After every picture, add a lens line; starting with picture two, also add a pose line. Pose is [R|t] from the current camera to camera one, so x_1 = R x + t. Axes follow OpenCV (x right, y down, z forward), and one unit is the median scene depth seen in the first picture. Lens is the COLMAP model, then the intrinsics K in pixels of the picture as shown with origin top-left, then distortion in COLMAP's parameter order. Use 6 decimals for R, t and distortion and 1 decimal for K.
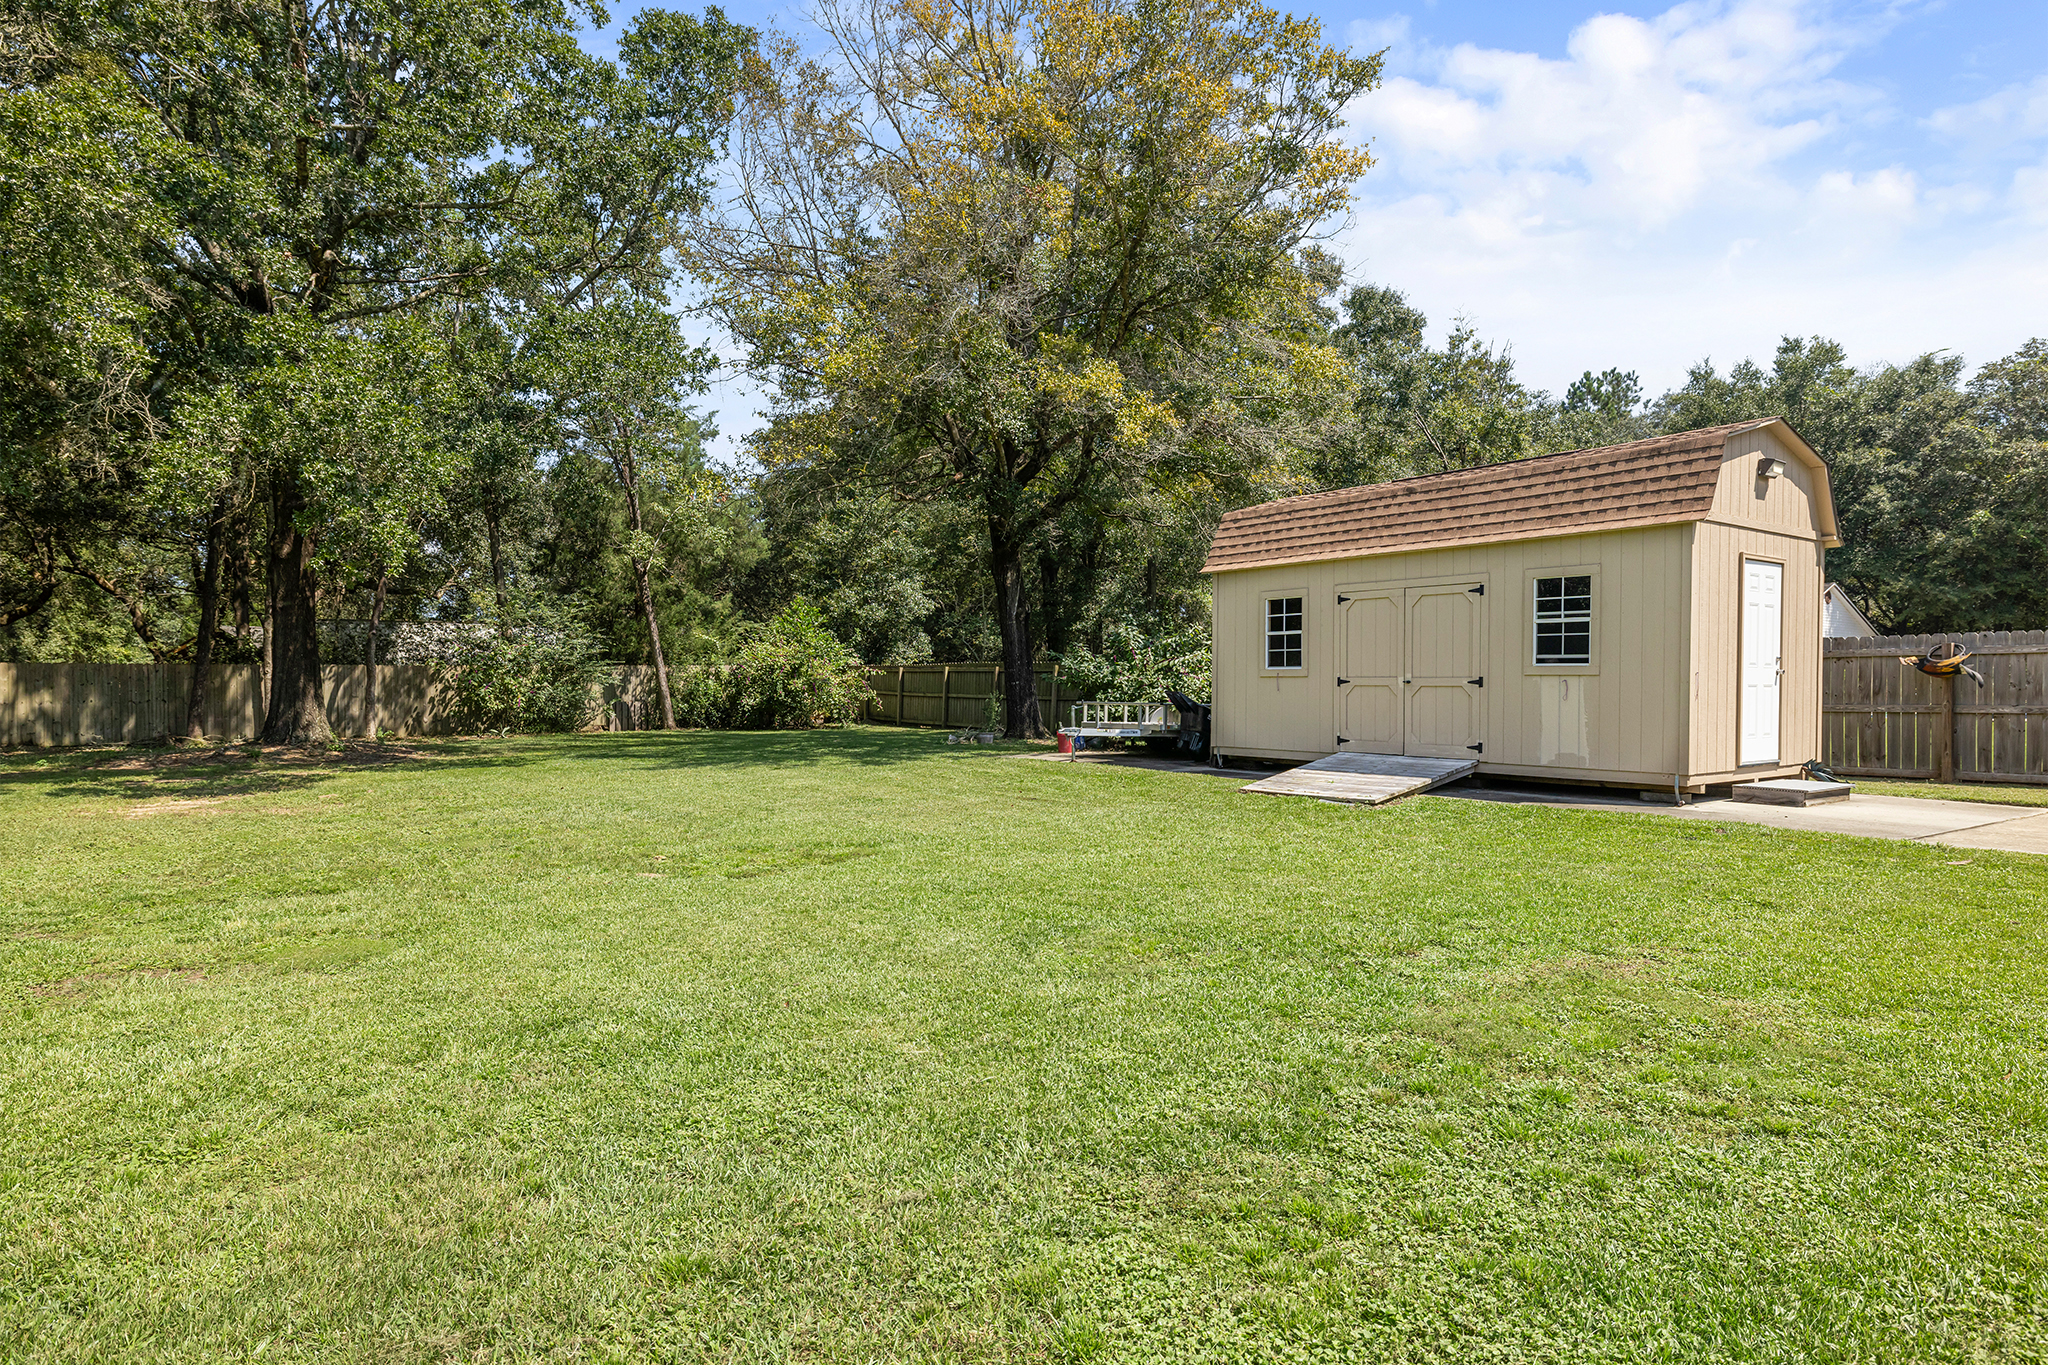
lens RADIAL K [[1174.7, 0, 1024.0], [0, 1174.7, 682.5], [0, 0, 1]] dist [0.001315, 0.000129]
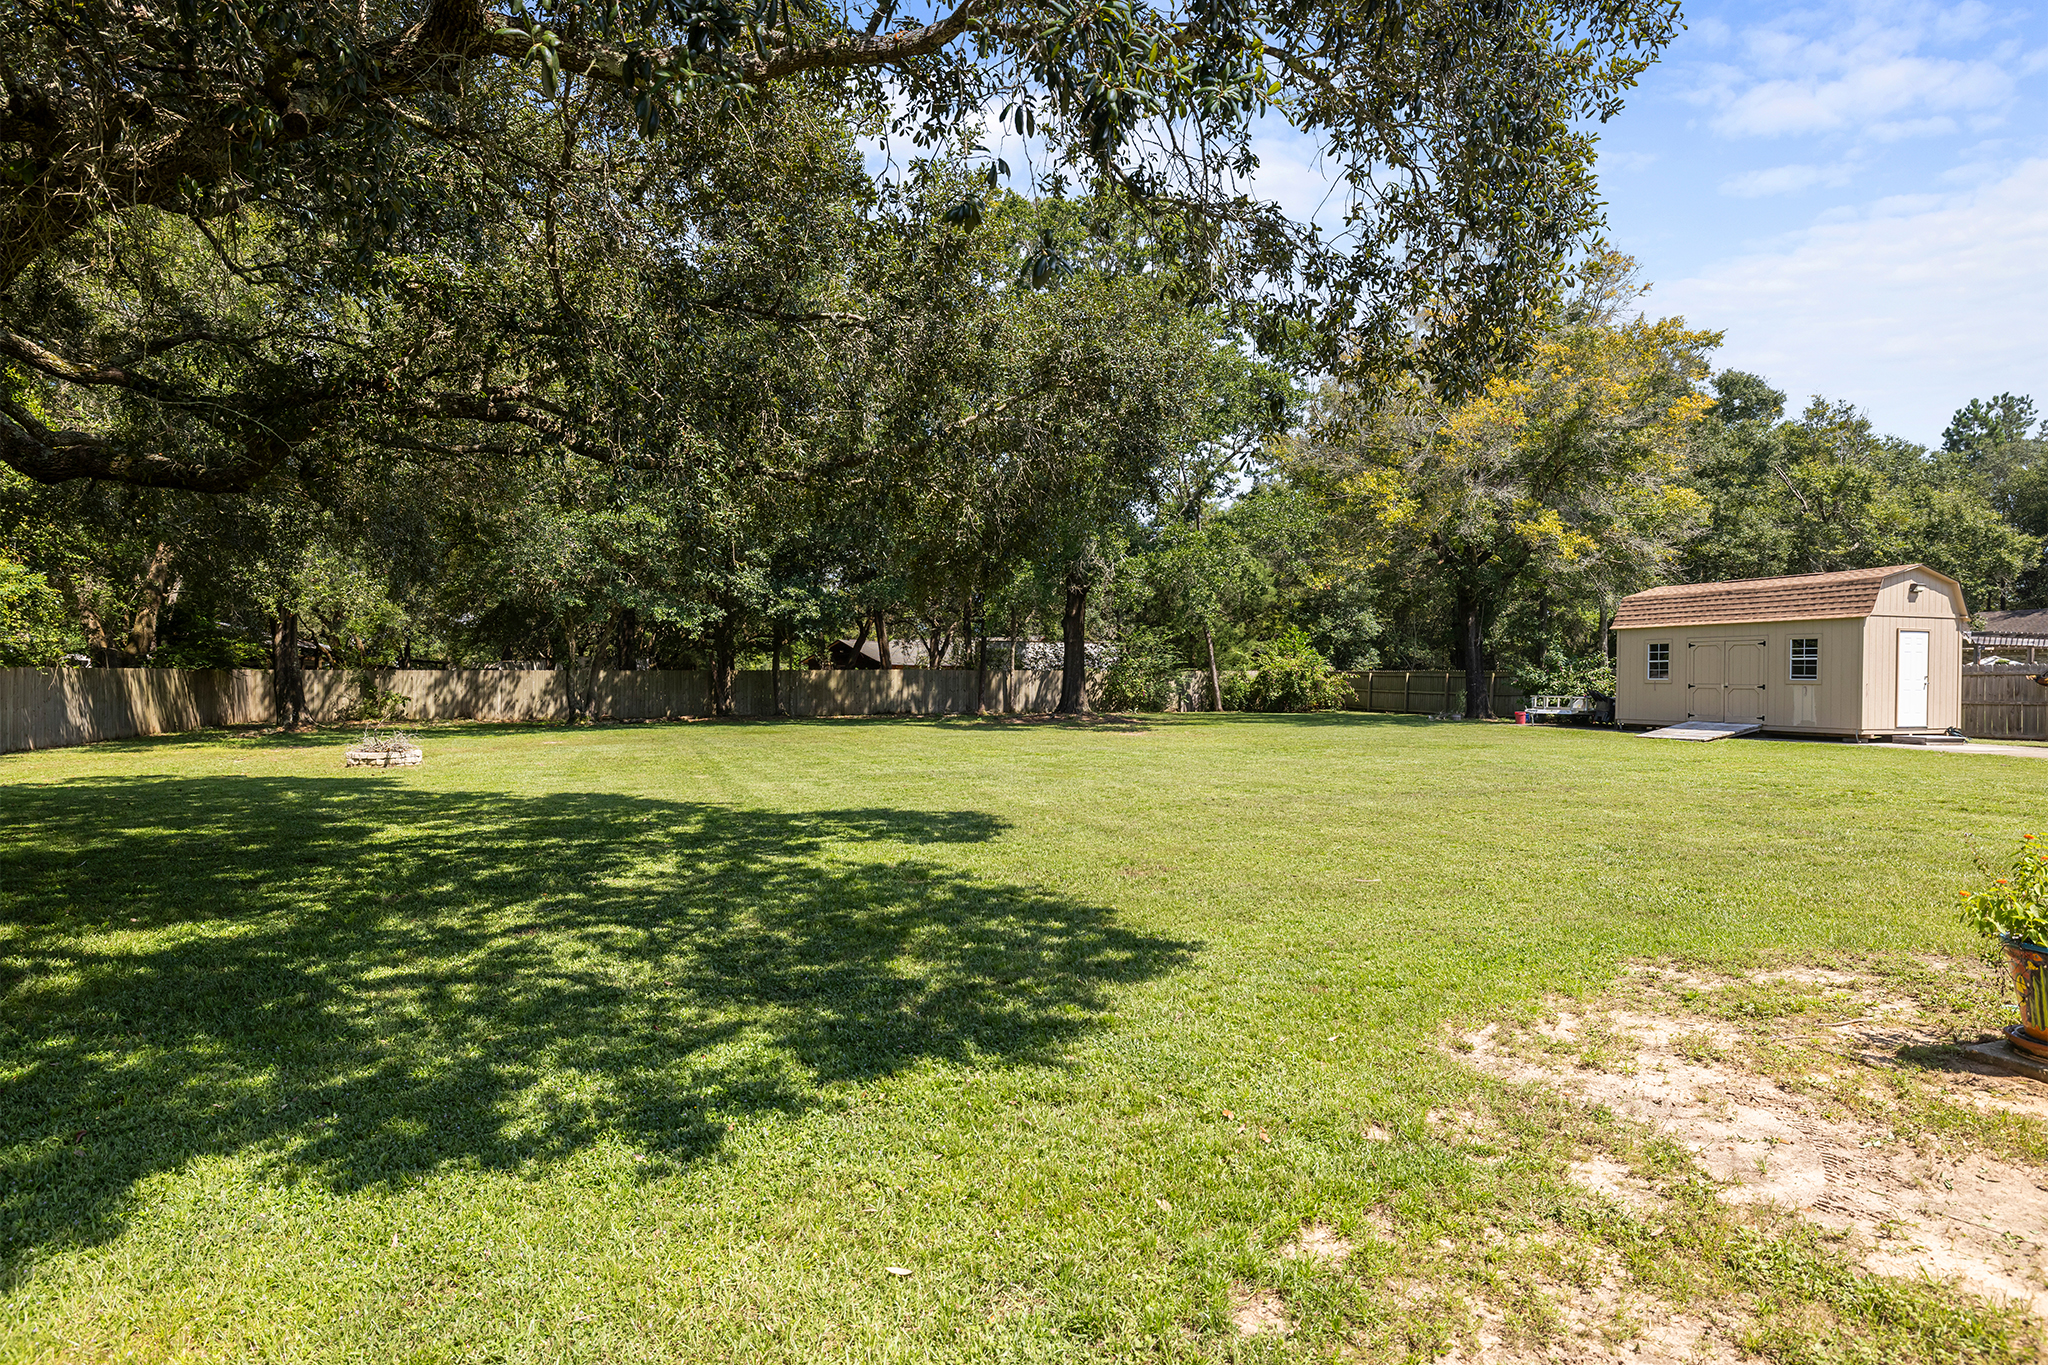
lens RADIAL K [[1092.8, 0, 1024.0], [0, 1092.8, 682.5], [0, 0, 1]] dist [0.002350, 0.000191]
pose [[0.953886, 0.007174, -0.300083, -0.185081], [-0.006450, 0.999973, 0.003406, -0.004078], [0.300100, -0.001313, 0.953907, -0.815380]]
